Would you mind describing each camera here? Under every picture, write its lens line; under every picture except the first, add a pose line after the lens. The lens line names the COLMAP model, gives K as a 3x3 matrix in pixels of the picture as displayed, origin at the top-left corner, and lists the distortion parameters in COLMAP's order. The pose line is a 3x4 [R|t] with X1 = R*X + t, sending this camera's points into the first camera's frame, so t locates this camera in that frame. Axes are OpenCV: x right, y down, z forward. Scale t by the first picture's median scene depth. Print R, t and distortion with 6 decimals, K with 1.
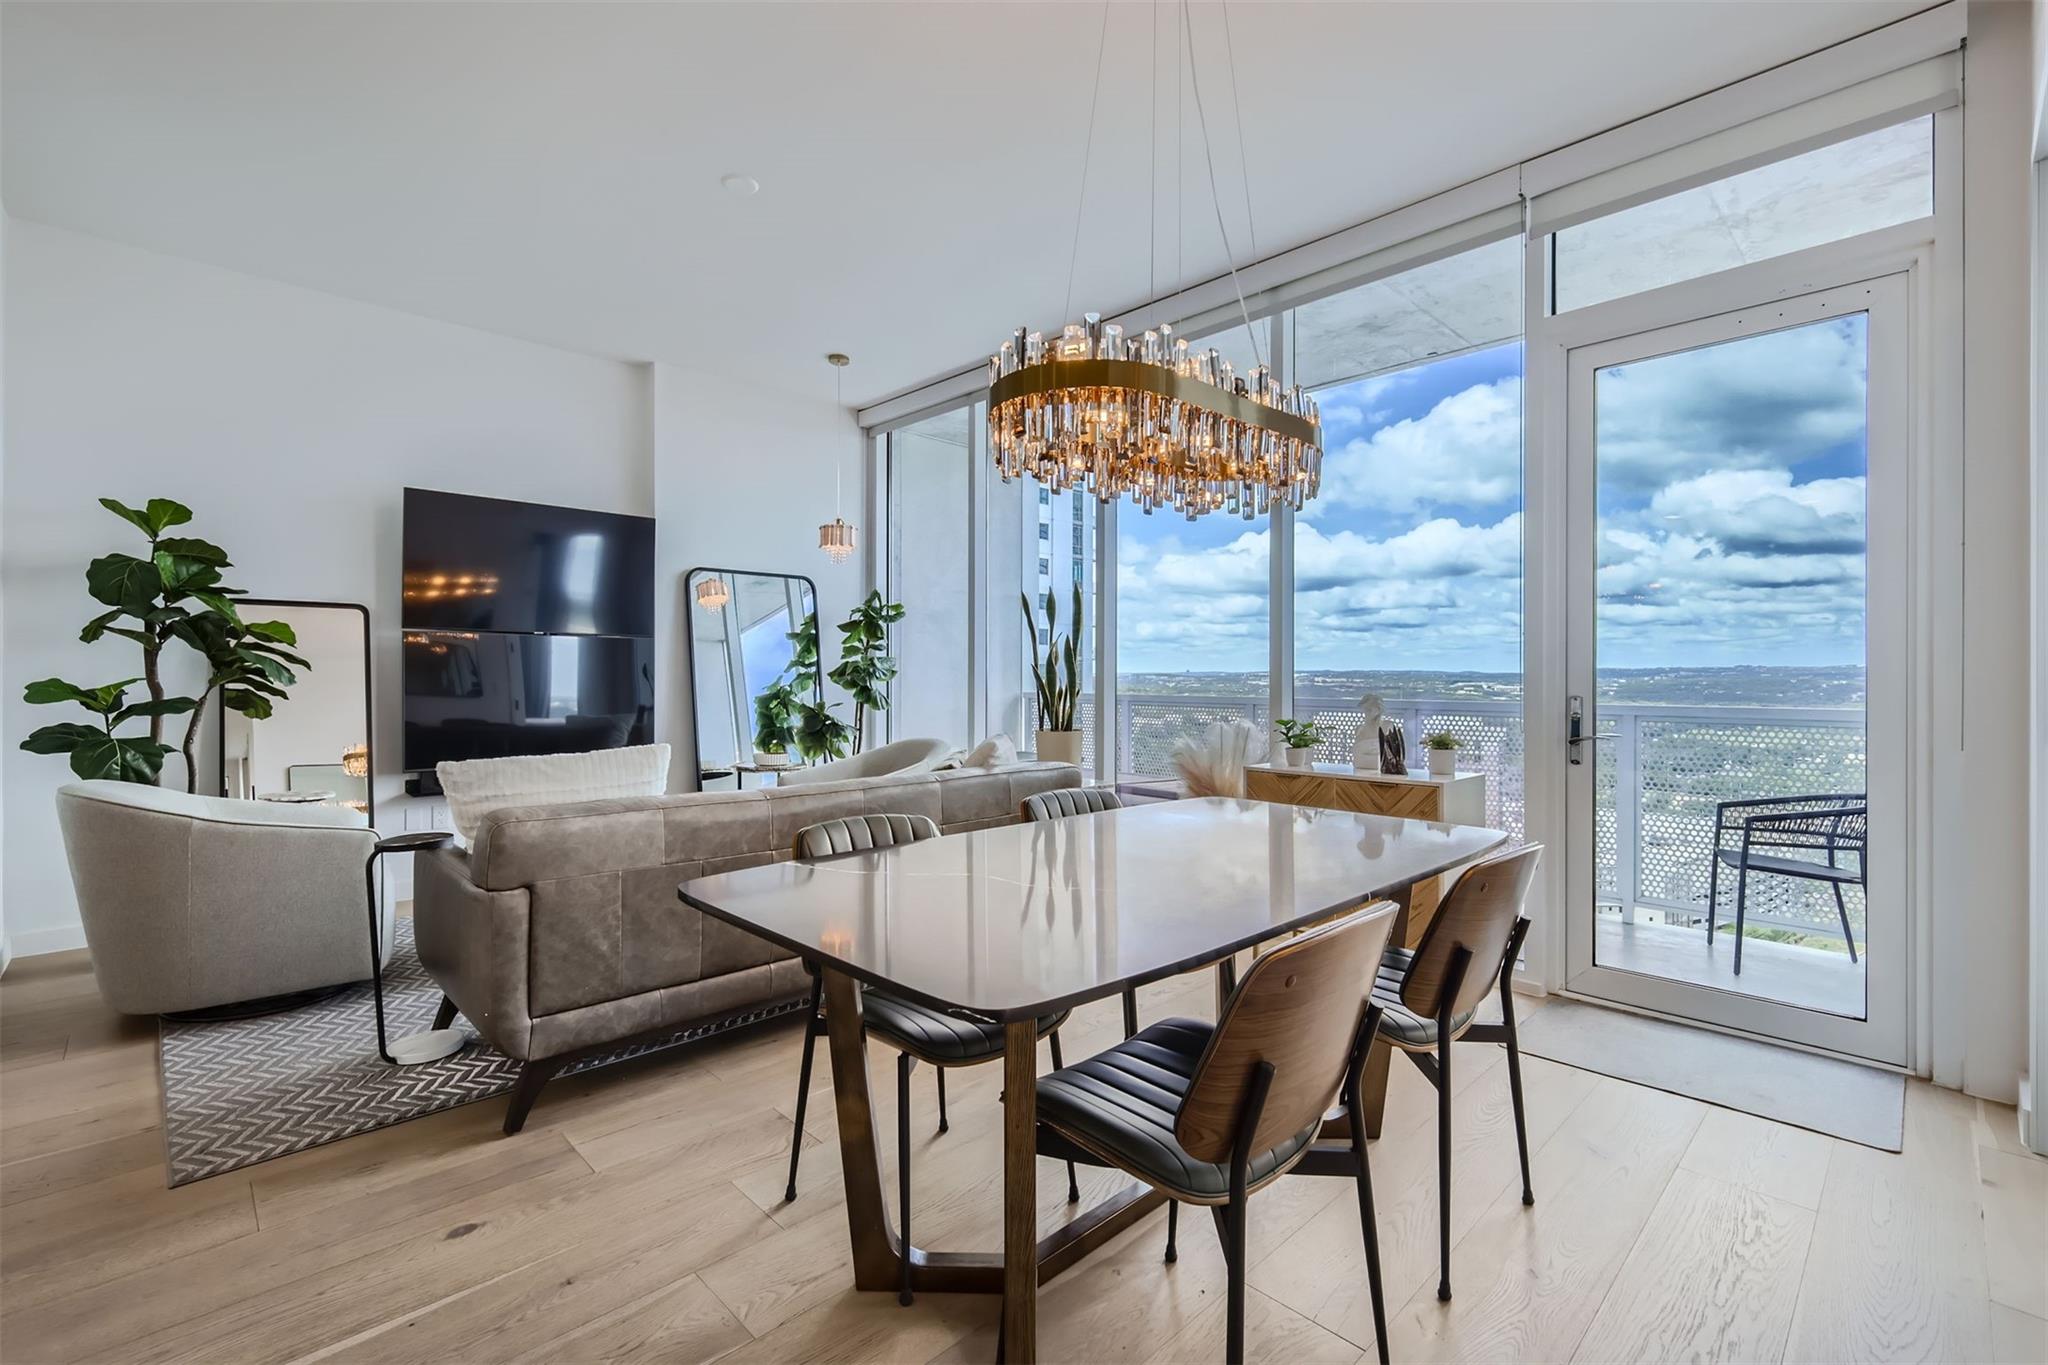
lens RADIAL K [[889.7, 0, 1030.7], [0, 889.7, 677.0], [0, 0, 1]] dist [0.000246, 0.000391]
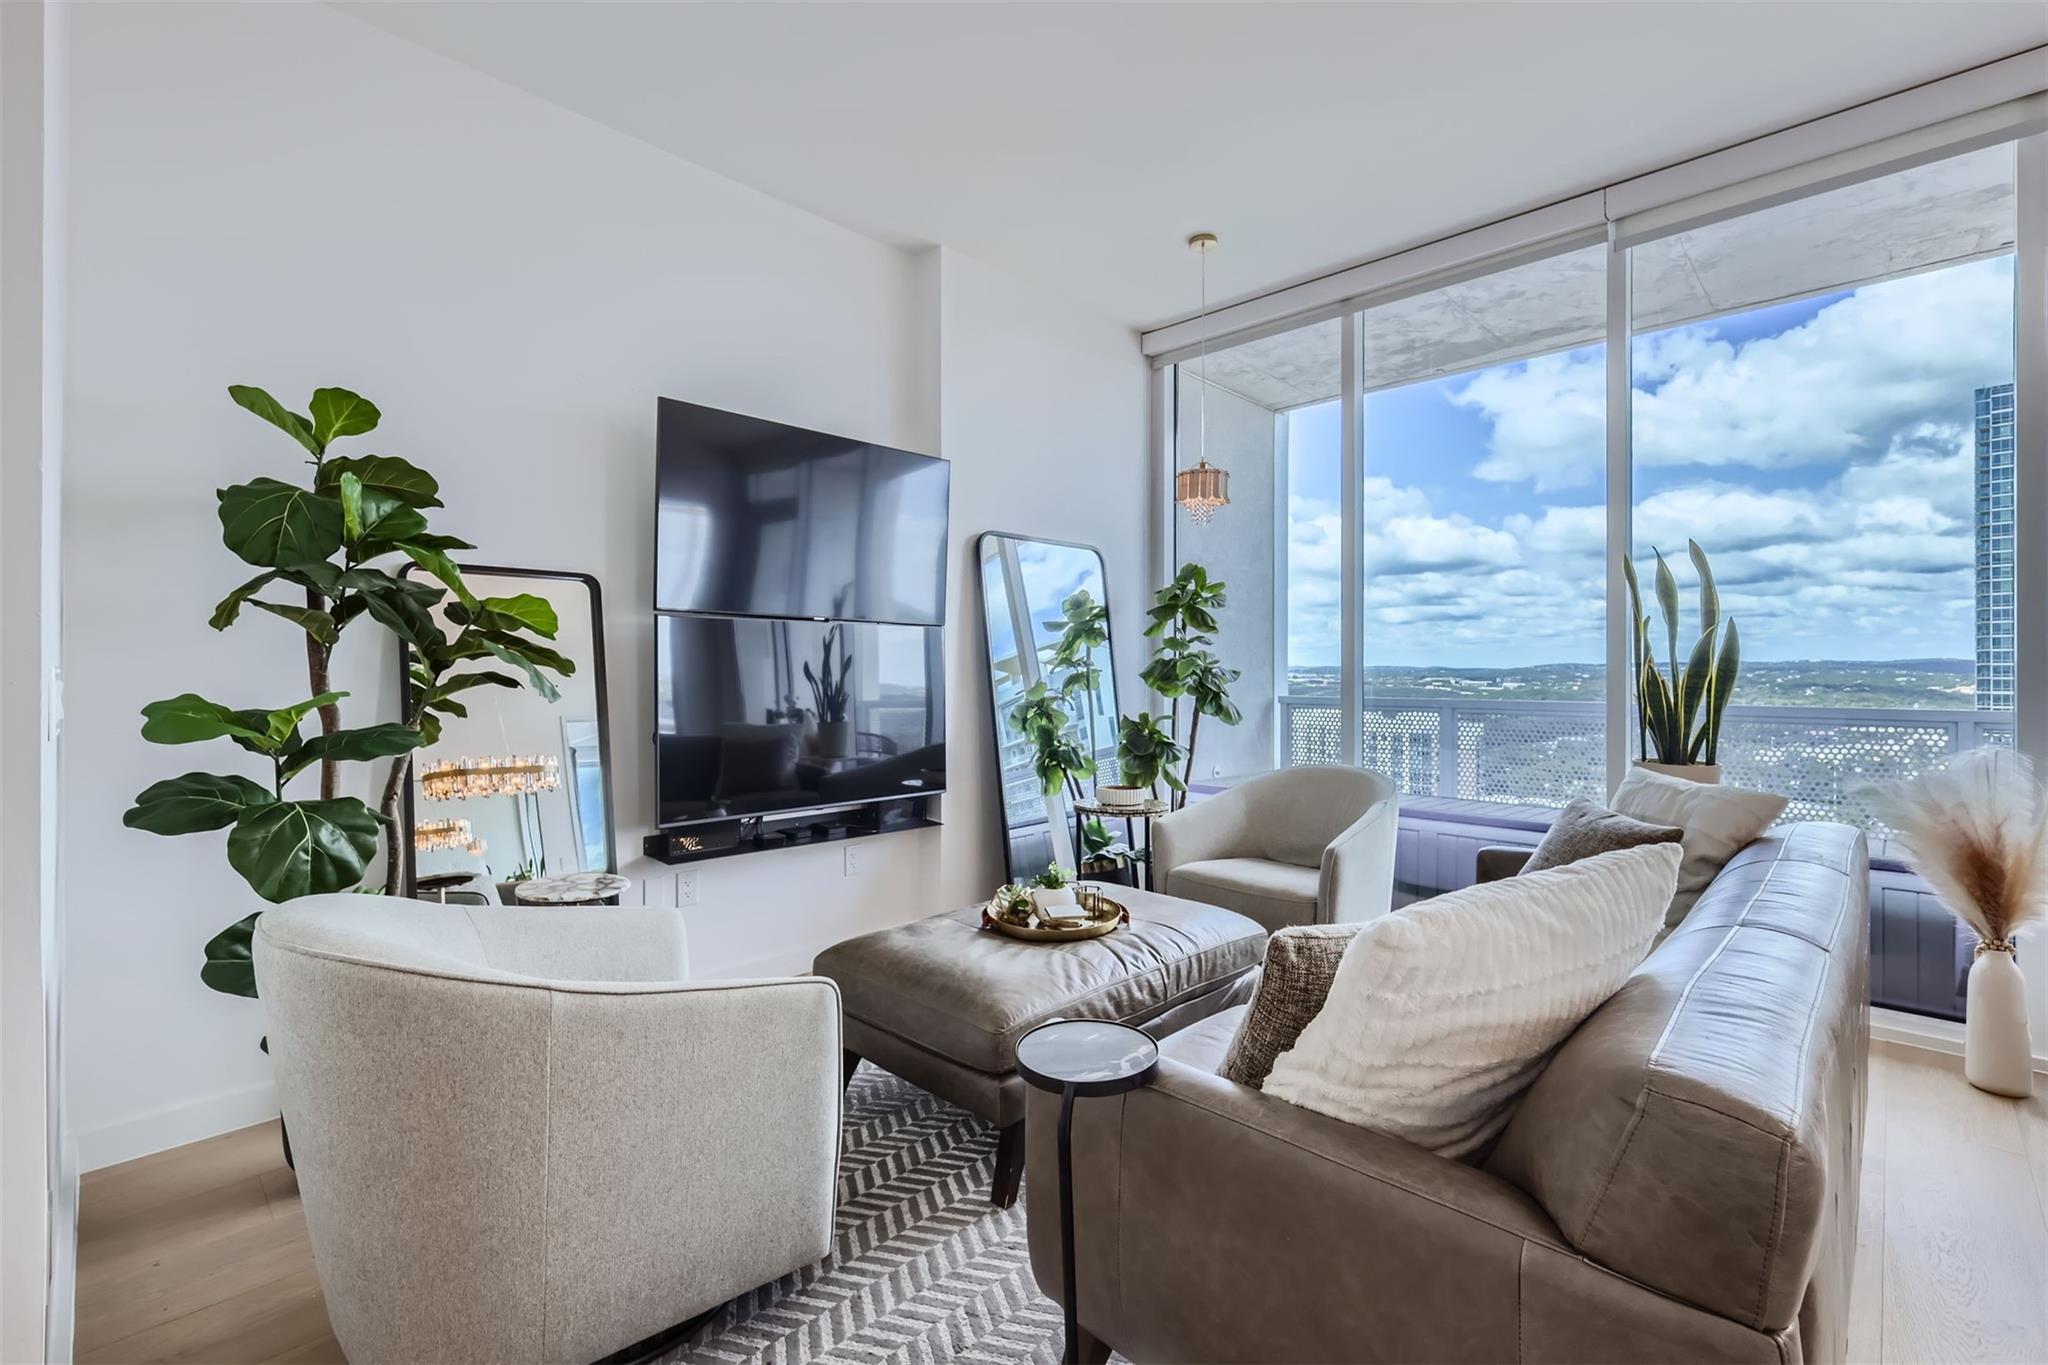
lens RADIAL K [[889.7, 0, 1030.7], [0, 889.7, 677.0], [0, 0, 1]] dist [0.000246, 0.000391]
pose [[0.999507, -0.002675, 0.031292, -0.525320], [0.002549, 0.999989, 0.004059, -0.008654], [-0.031303, -0.003977, 0.999502, 0.386612]]
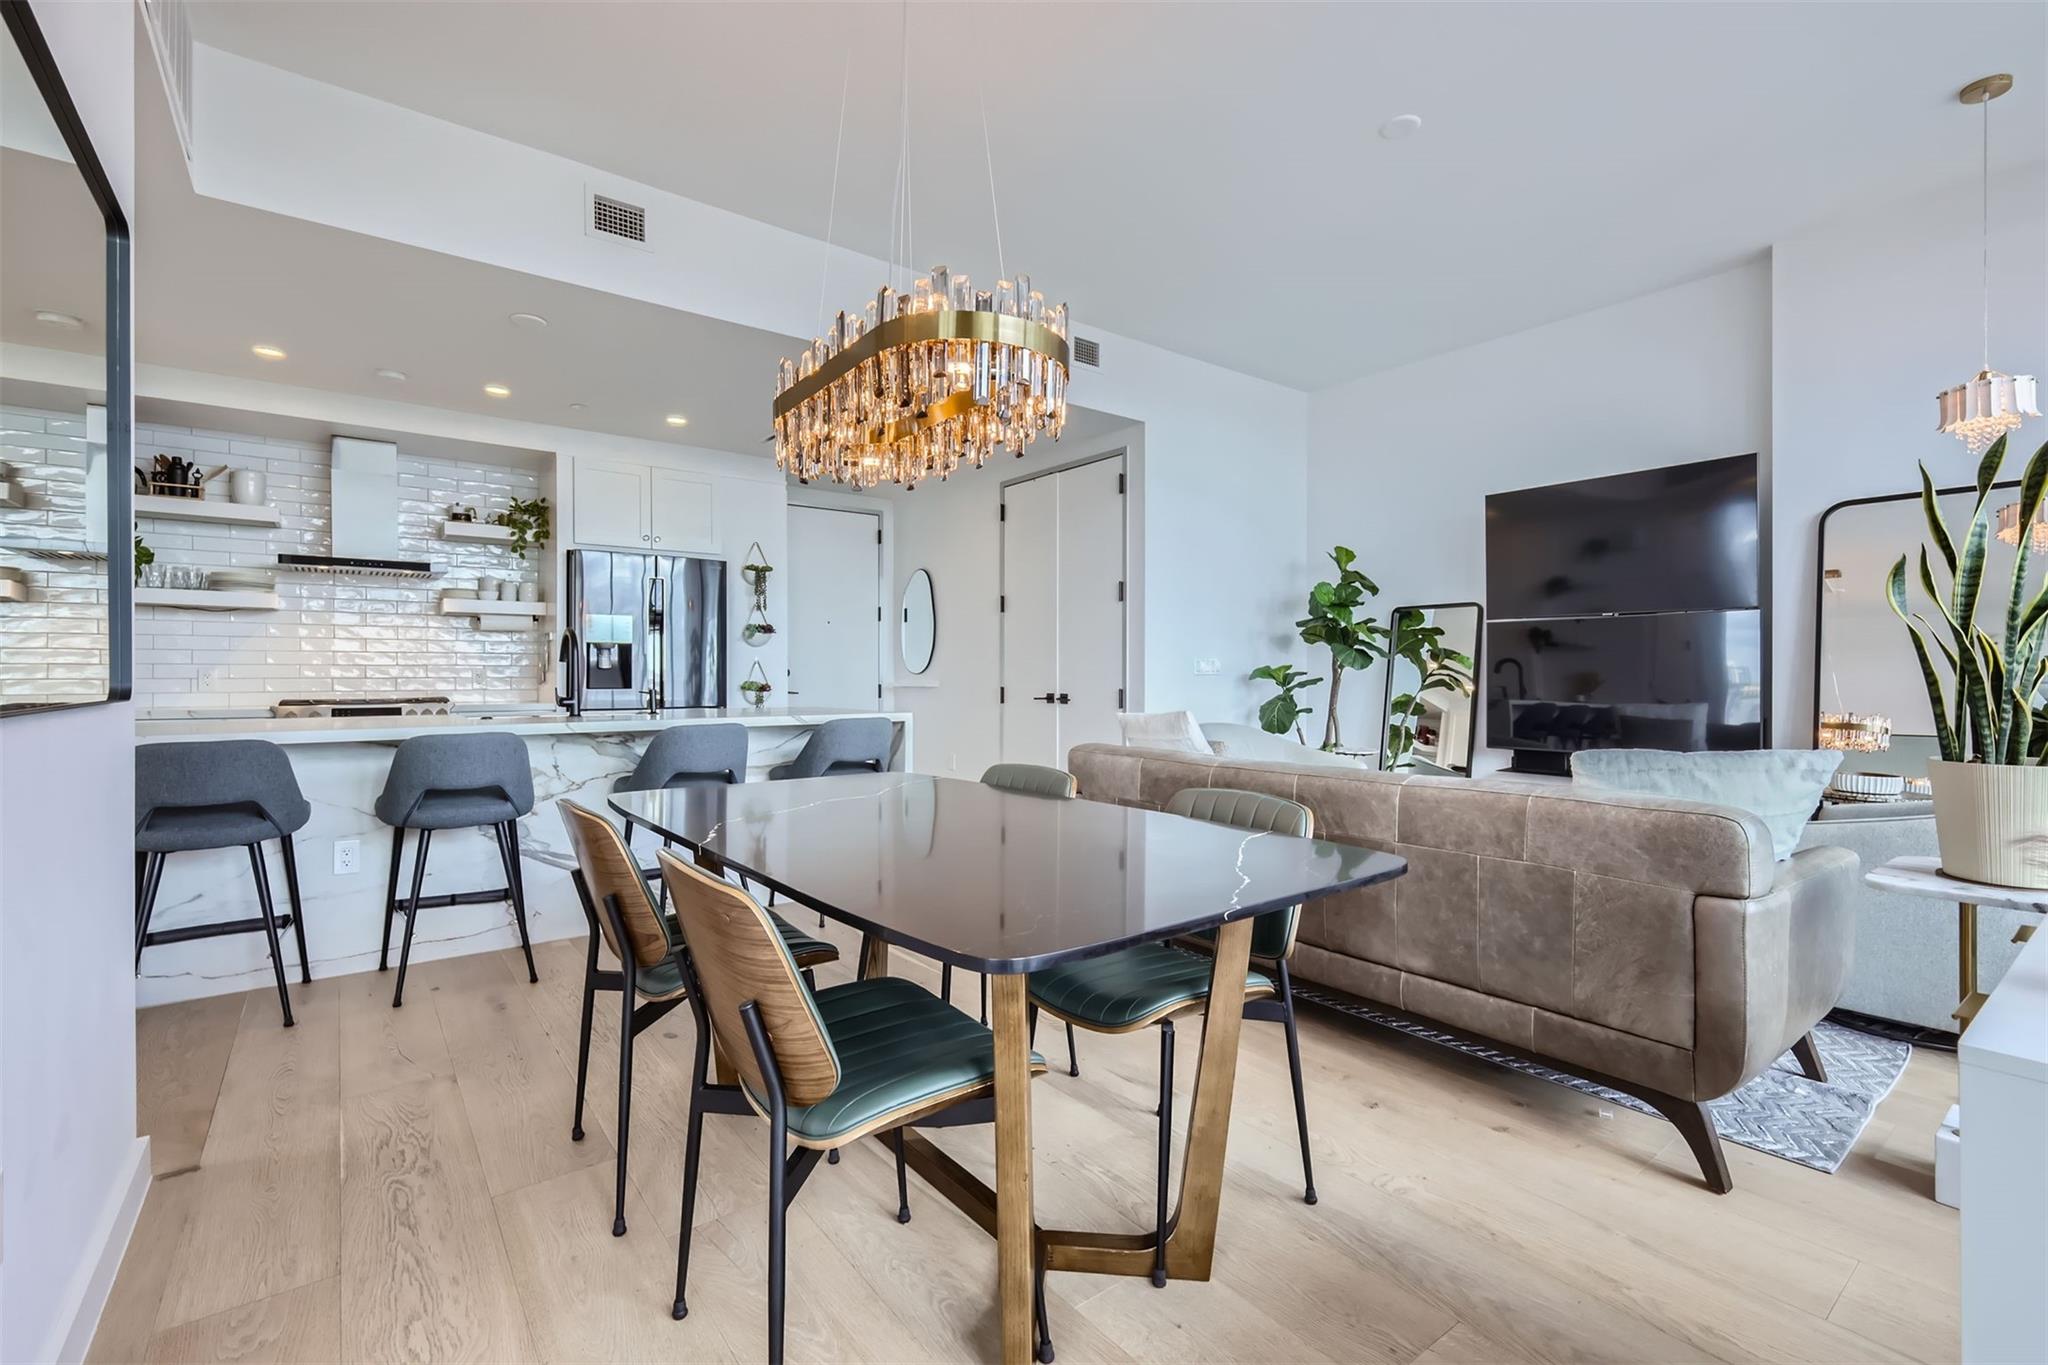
lens RADIAL K [[889.7, 0, 1030.7], [0, 889.7, 677.0], [0, 0, 1]] dist [0.000246, 0.000391]
pose [[-0.111459, -0.000986, -0.993769, 0.571766], [-0.000252, 1.000000, -0.000964, 0.021836], [0.993769, 0.000143, -0.111459, 0.643704]]
